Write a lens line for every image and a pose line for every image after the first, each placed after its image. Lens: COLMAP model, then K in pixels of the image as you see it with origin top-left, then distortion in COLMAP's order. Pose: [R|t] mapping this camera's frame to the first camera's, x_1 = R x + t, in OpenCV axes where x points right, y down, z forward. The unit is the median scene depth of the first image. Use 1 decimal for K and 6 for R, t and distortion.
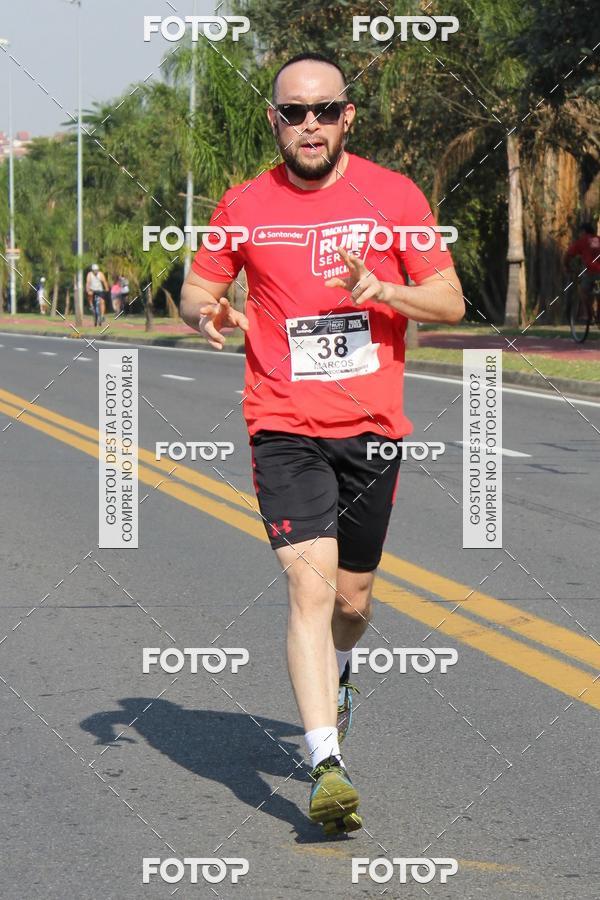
lens RADIAL K [[6251.3, 0, 300.0], [0, 6251.3, 450.0], [0, 0, 1]] dist [-0.196390, 20.102919]
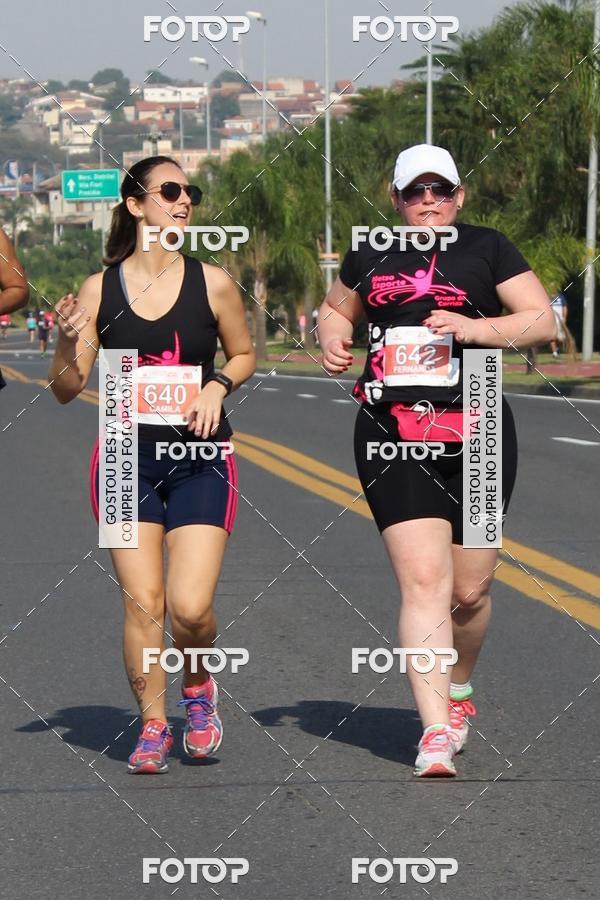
lens RADIAL K [[6251.3, 0, 300.0], [0, 6251.3, 450.0], [0, 0, 1]] dist [-0.196390, 20.102919]
pose [[0.999953, -0.009723, 0.000039, -0.049563], [0.009723, 0.999953, 0.000051, -0.010901], [-0.000039, -0.000051, 1.000000, 0.323362]]
